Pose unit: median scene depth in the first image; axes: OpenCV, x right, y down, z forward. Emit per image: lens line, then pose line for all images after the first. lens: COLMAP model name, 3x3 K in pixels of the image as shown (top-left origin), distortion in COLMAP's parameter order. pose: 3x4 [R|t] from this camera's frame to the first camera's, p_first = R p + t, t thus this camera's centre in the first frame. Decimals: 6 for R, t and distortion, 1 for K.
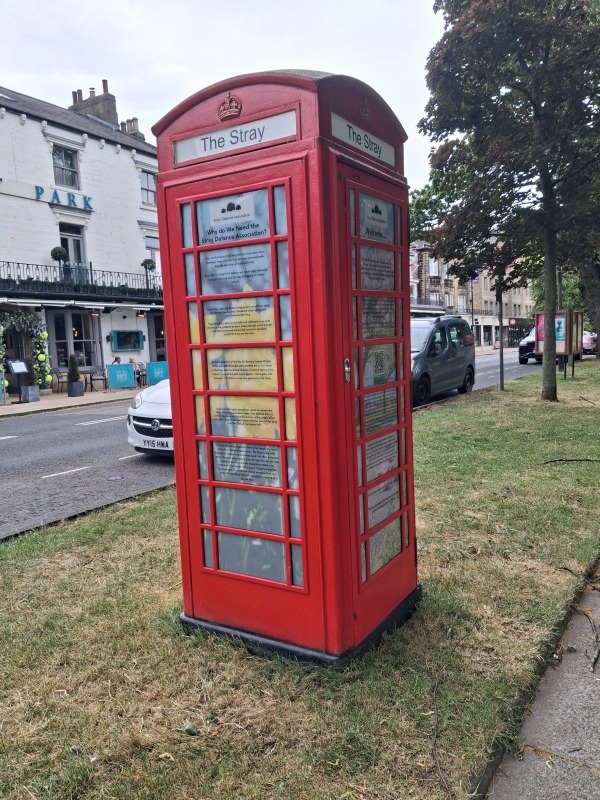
lens RADIAL K [[640.3, 0, 281.3], [0, 640.3, 404.7], [0, 0, 1]] dist [-0.009568, -0.005798]
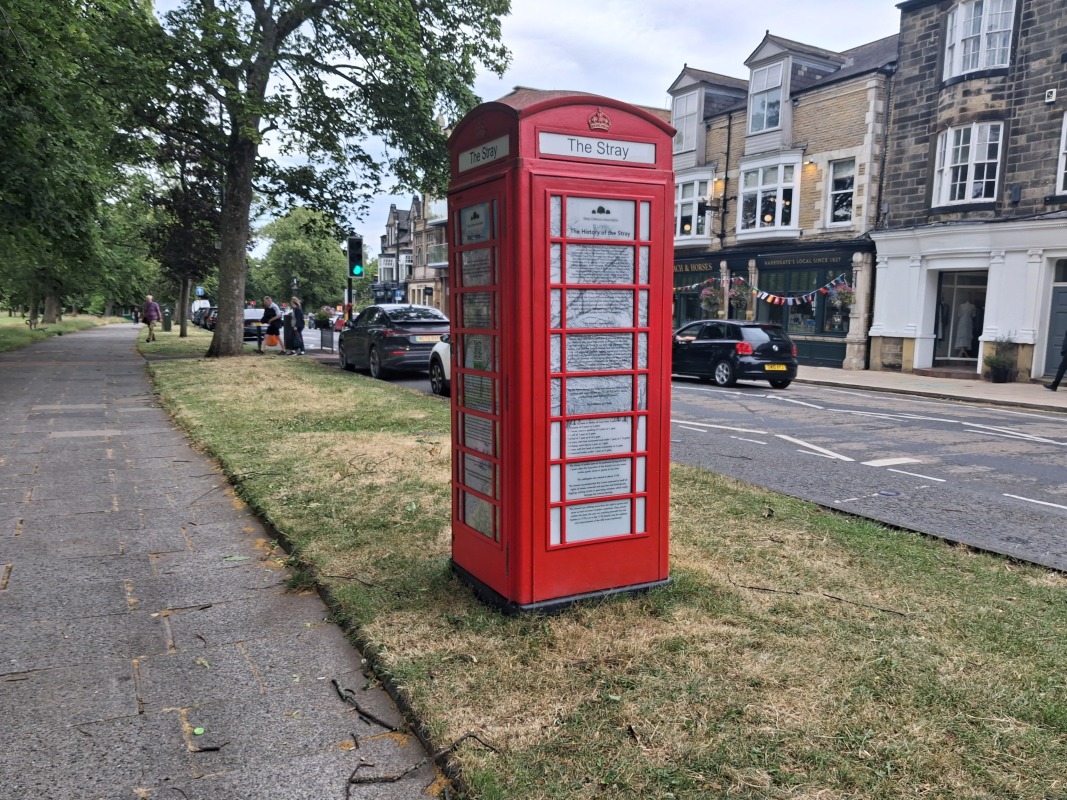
lens RADIAL K [[837.3, 0, 533.5], [0, 837.3, 400.0], [0, 0, 1]] dist [0.087474, -0.173329]
pose [[0.500865, -0.054090, 0.863834, -1.192303], [0.068831, 0.997374, 0.022543, -0.011004], [-0.862784, 0.048168, 0.503272, 0.303743]]
